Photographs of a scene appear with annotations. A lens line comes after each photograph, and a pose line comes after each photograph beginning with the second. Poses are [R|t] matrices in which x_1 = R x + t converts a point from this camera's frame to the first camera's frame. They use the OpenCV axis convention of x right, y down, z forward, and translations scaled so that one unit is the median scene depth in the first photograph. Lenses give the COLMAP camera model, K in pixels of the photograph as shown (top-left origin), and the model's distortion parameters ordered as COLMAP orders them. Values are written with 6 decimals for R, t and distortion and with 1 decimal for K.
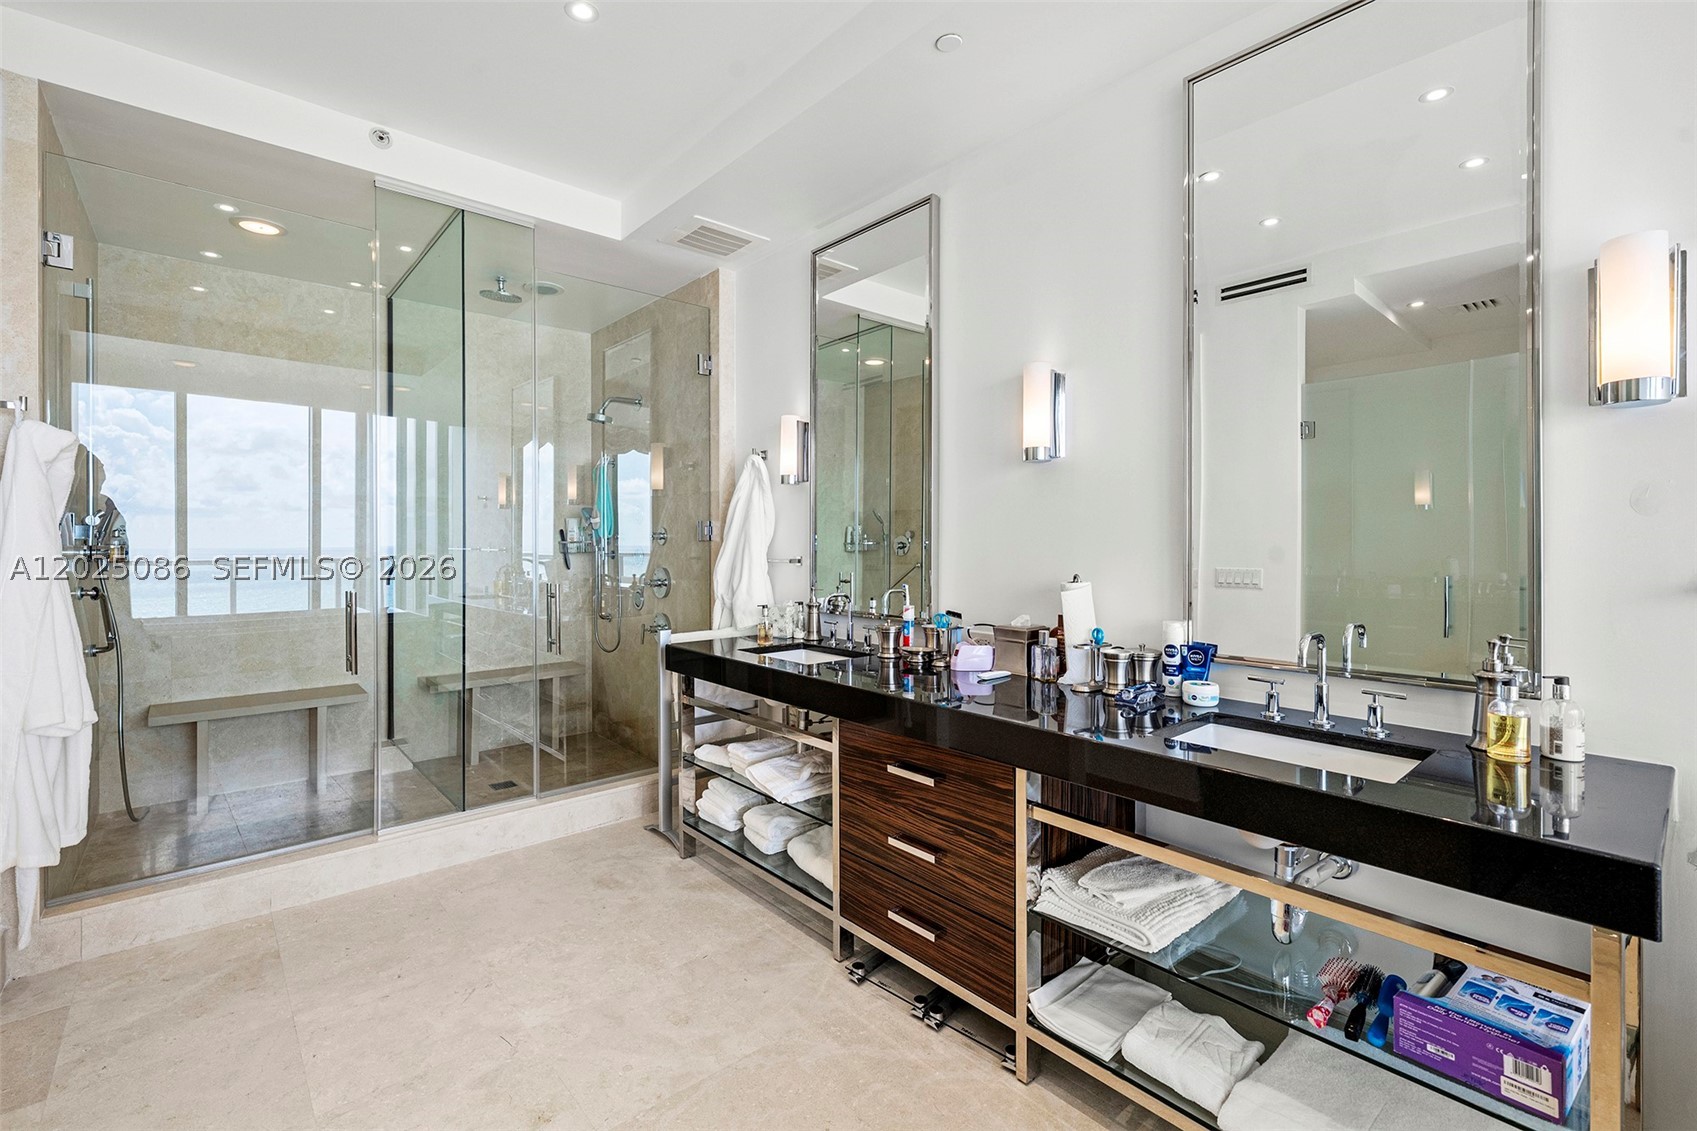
lens RADIAL K [[821.3, 0, 847.3], [0, 821.3, 541.7], [0, 0, 1]] dist [-0.001697, -0.000160]
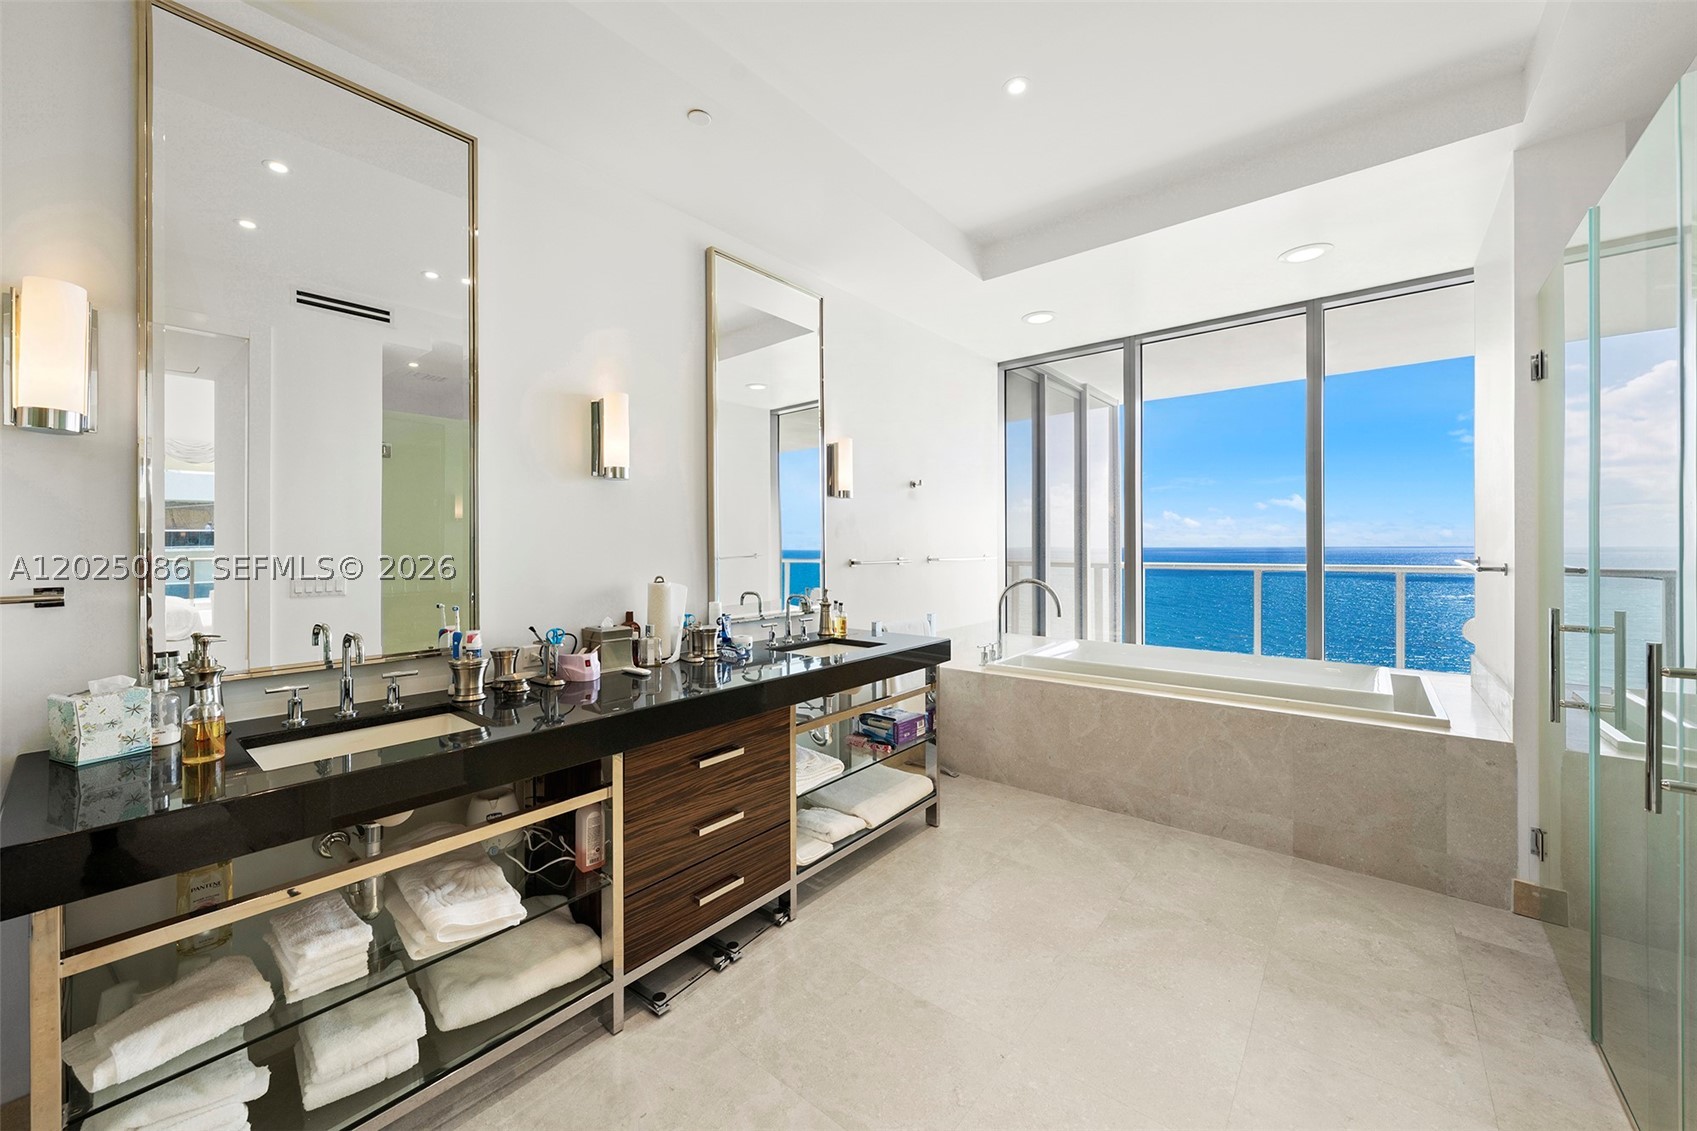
lens RADIAL K [[650.1, 0, 850.6], [0, 650.1, 544.0], [0, 0, 1]] dist [-0.000238, -0.000045]
pose [[-0.208639, -0.000819, 0.977992, -0.744842], [0.007480, 0.999969, 0.002434, -0.009203], [-0.977964, 0.007823, -0.208627, 0.903964]]
